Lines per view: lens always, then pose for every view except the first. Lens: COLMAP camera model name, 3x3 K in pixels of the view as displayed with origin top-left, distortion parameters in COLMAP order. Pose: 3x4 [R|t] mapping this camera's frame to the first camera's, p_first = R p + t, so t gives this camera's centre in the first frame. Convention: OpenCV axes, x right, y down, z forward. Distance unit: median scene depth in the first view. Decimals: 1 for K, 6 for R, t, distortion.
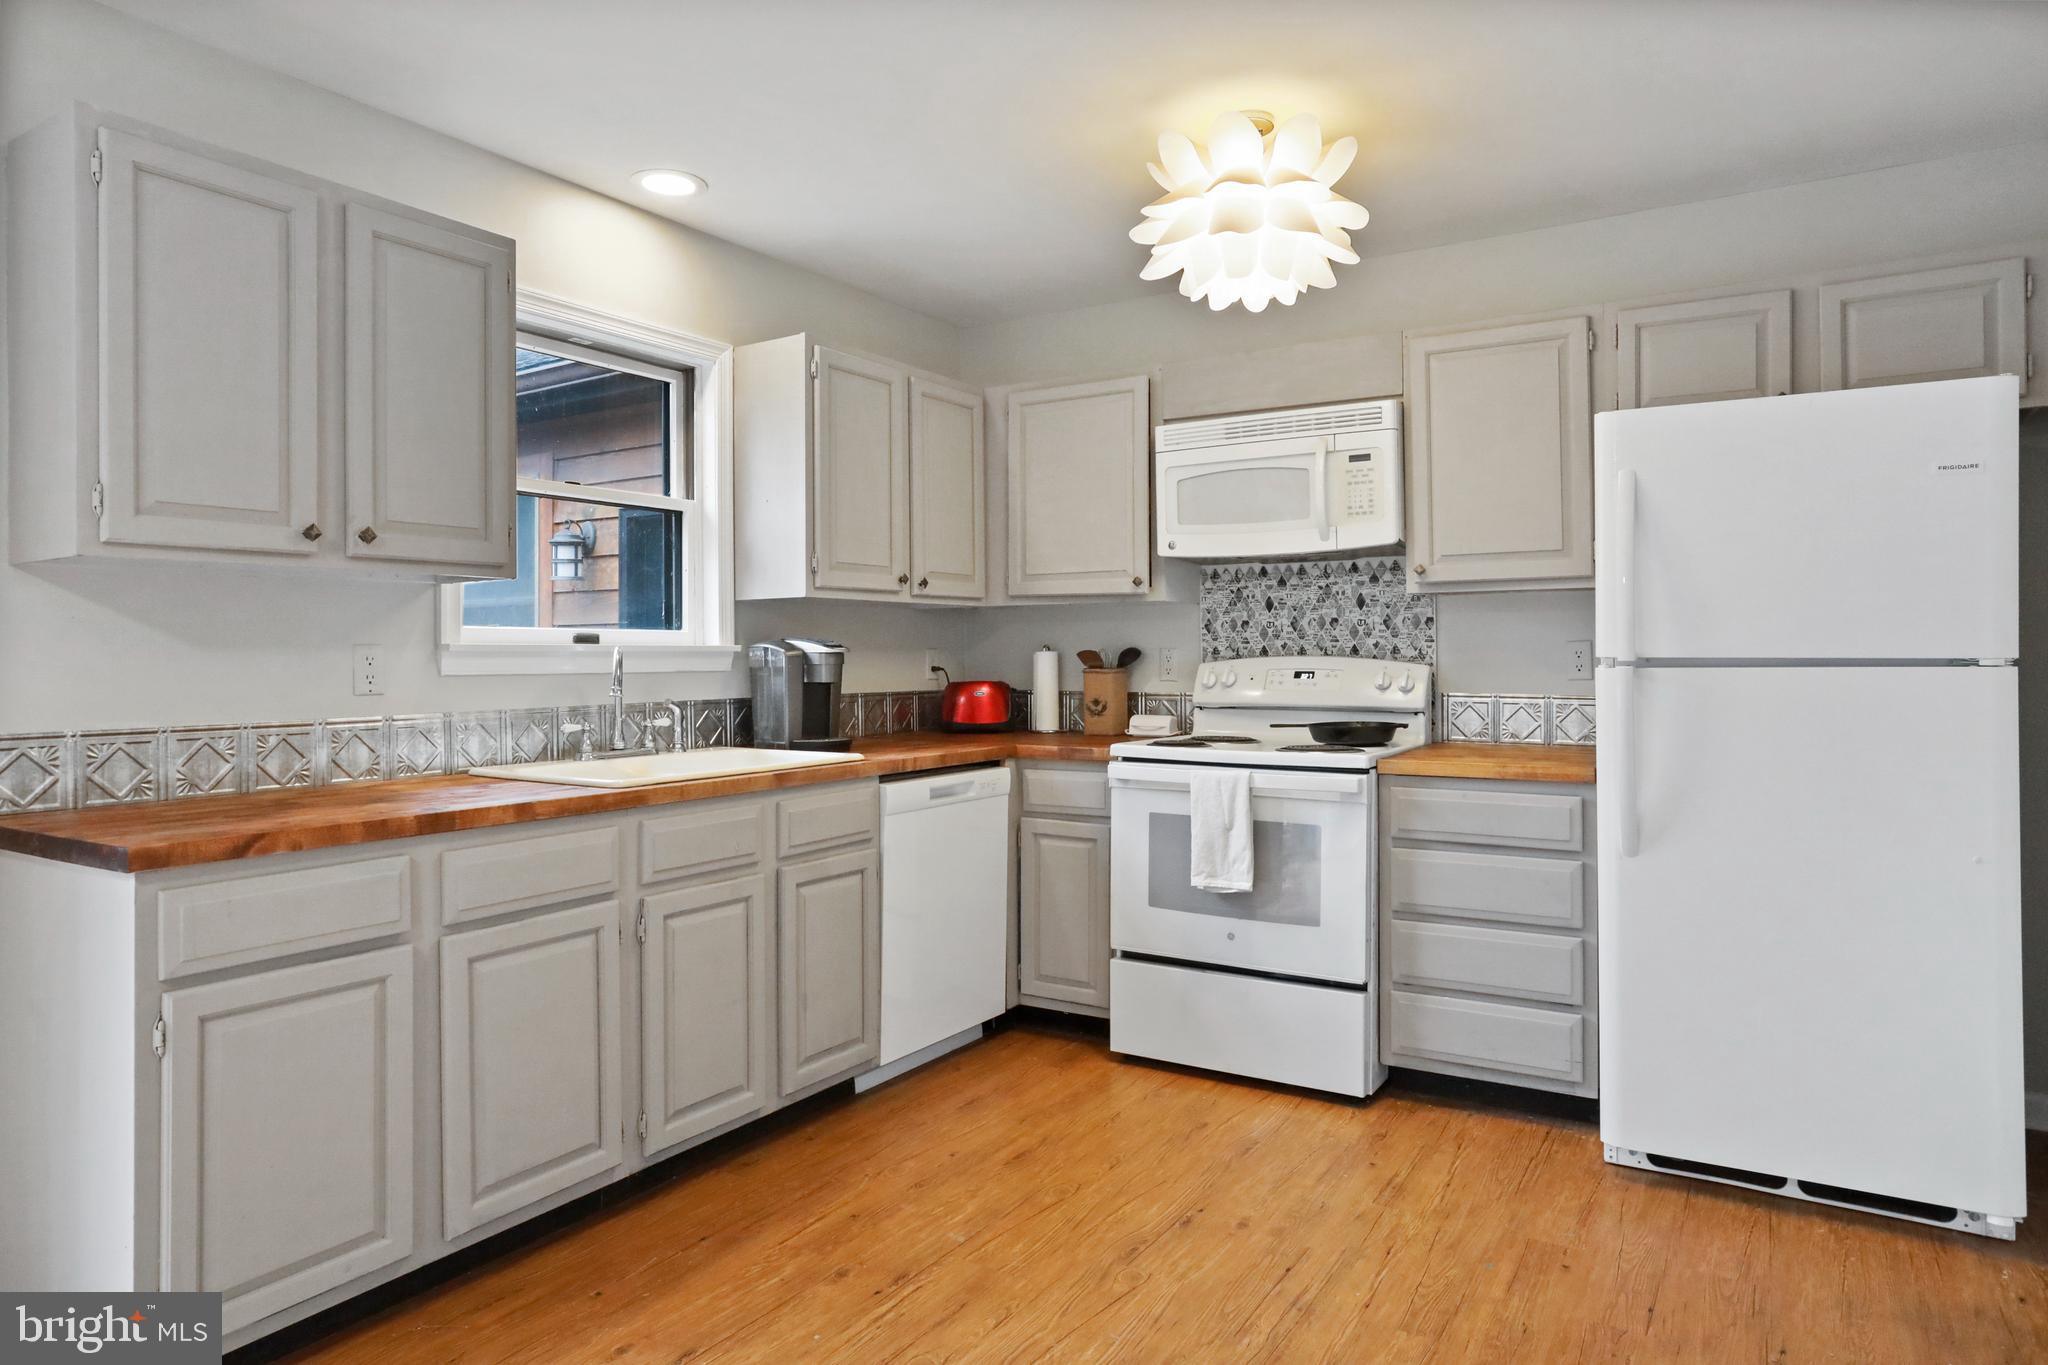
lens RADIAL K [[1240.1, 0, 1020.1], [0, 1240.1, 650.1], [0, 0, 1]] dist [-0.049585, 0.039312]
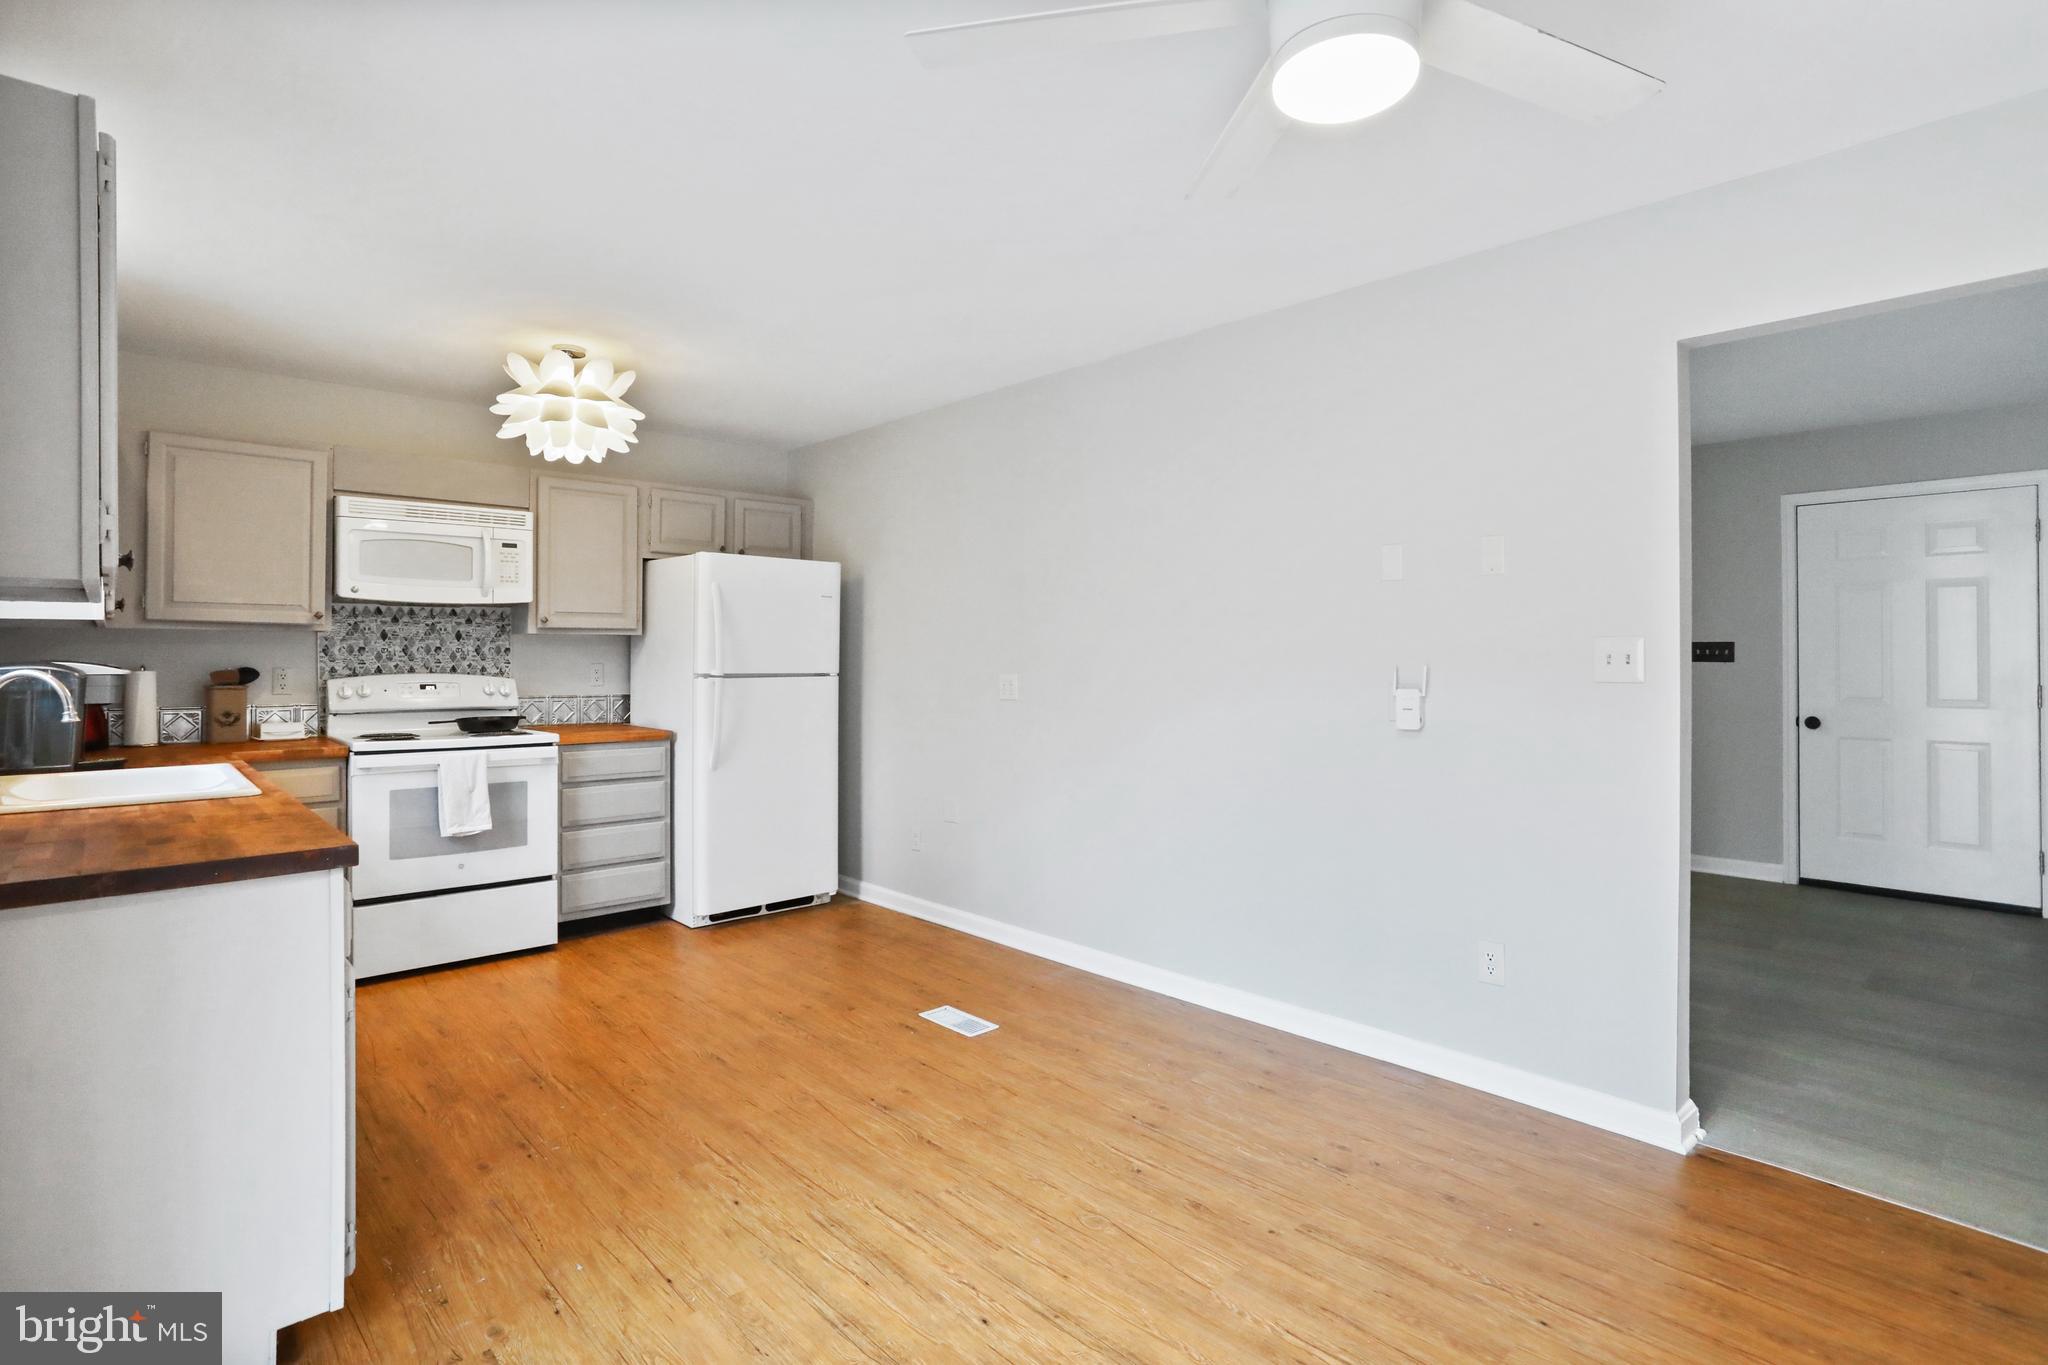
lens RADIAL K [[1005.2, 0, 1031.1], [0, 1005.2, 656.1], [0, 0, 1]] dist [-0.059955, 0.031639]
pose [[0.241912, 0.008139, 0.970264, -0.772229], [-0.002810, 0.999967, -0.007687, -0.009199], [-0.970294, -0.000867, 0.241926, 0.063359]]
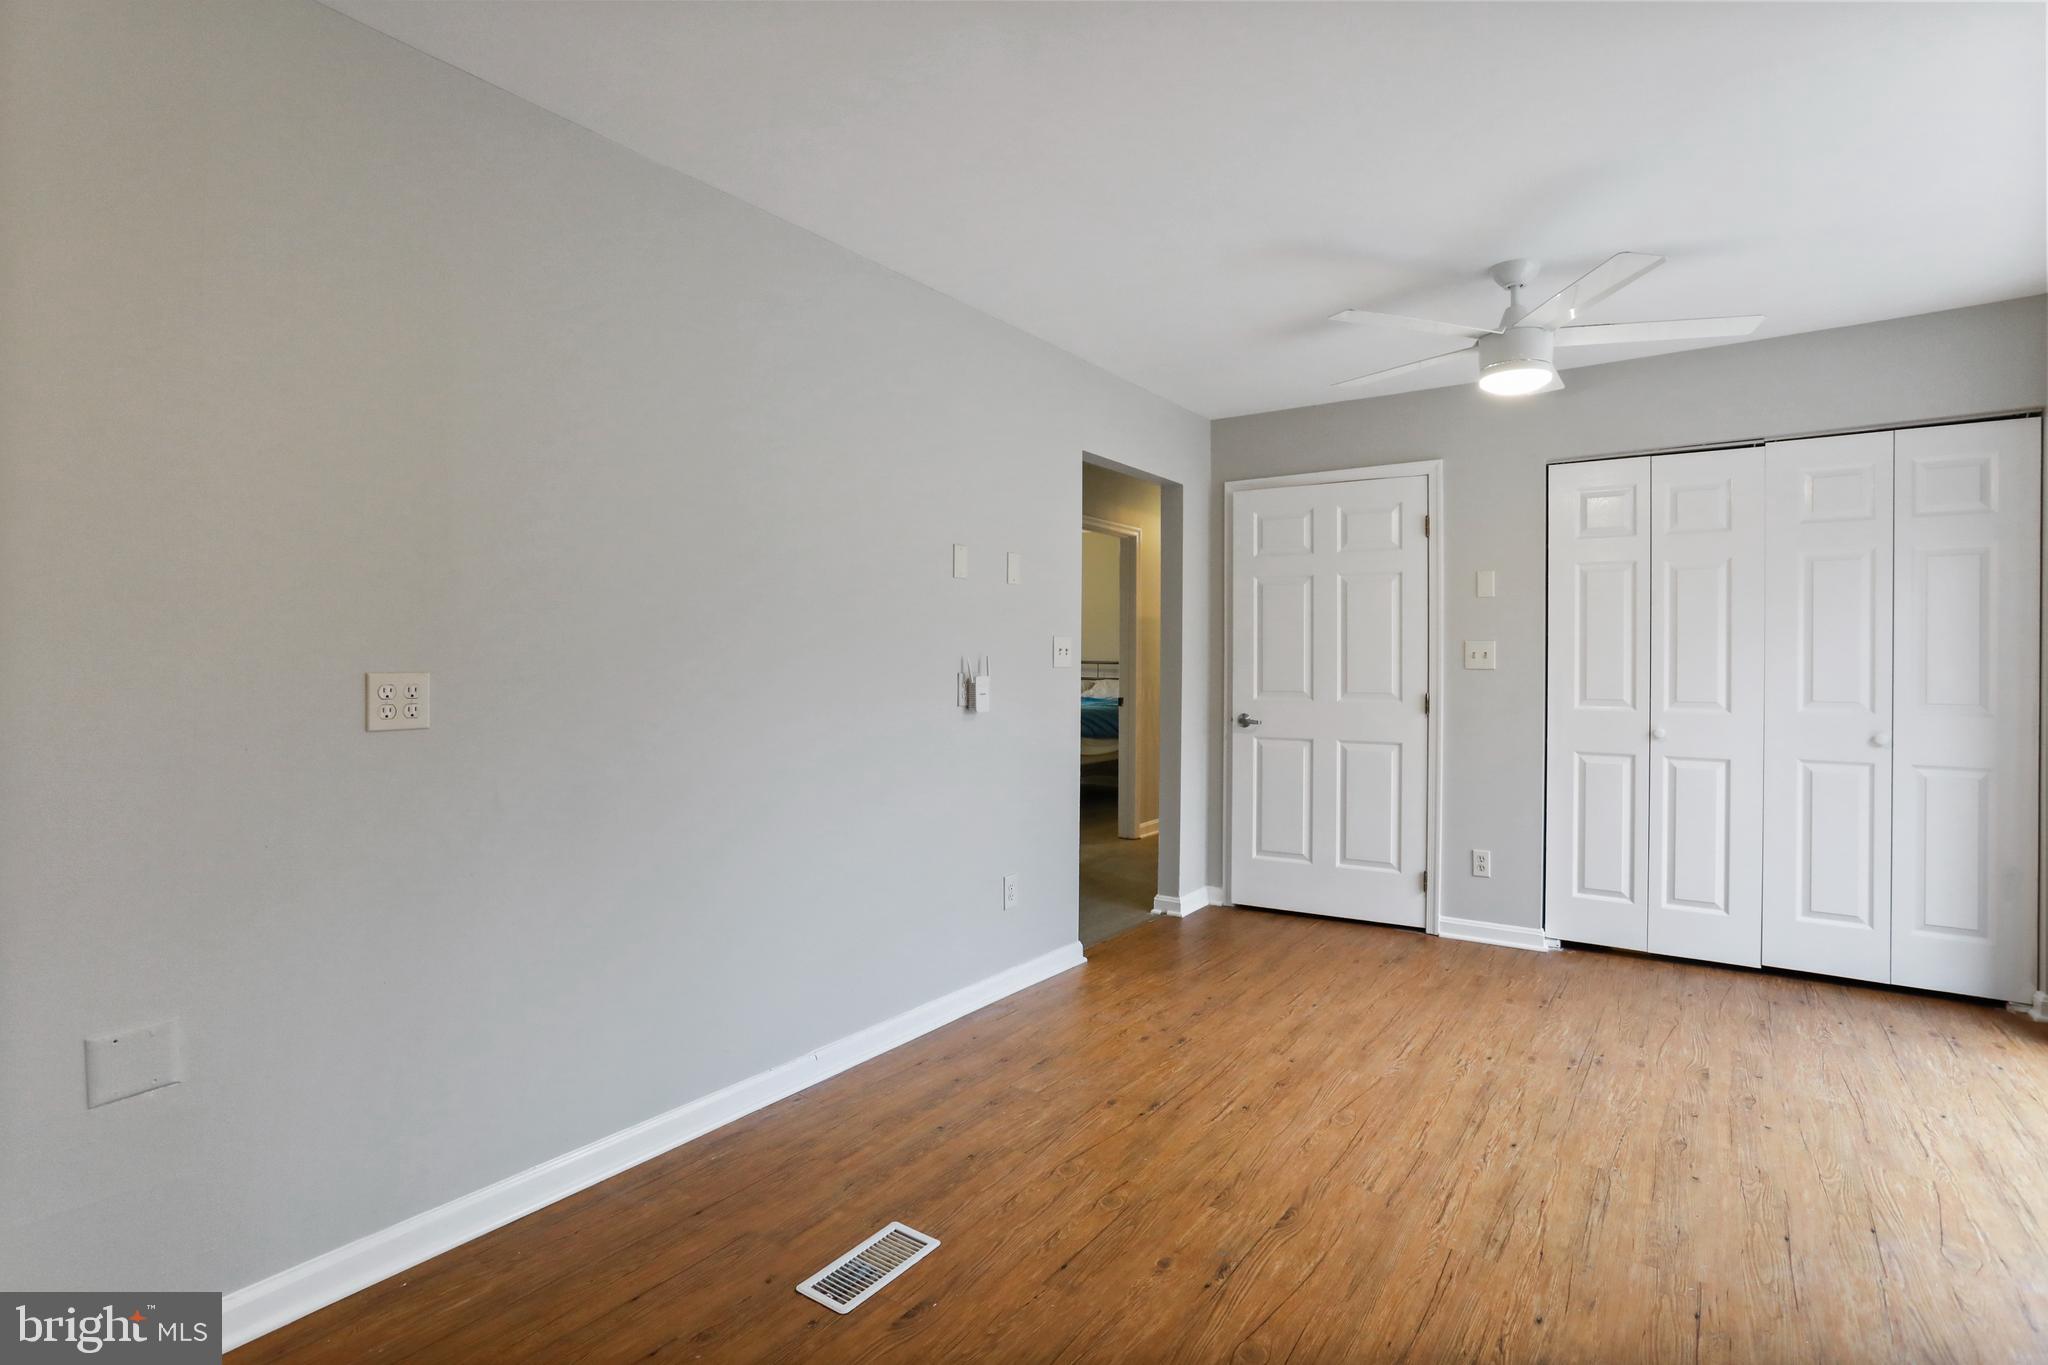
lens RADIAL K [[984.7, 0, 1031.1], [0, 984.7, 670.1], [0, 0, 1]] dist [-0.052257, 0.029007]
pose [[-0.999090, 0.002333, 0.042589, 0.050337], [0.002613, 0.999975, 0.006522, -0.000241], [-0.042573, 0.006627, -0.999071, 0.914927]]
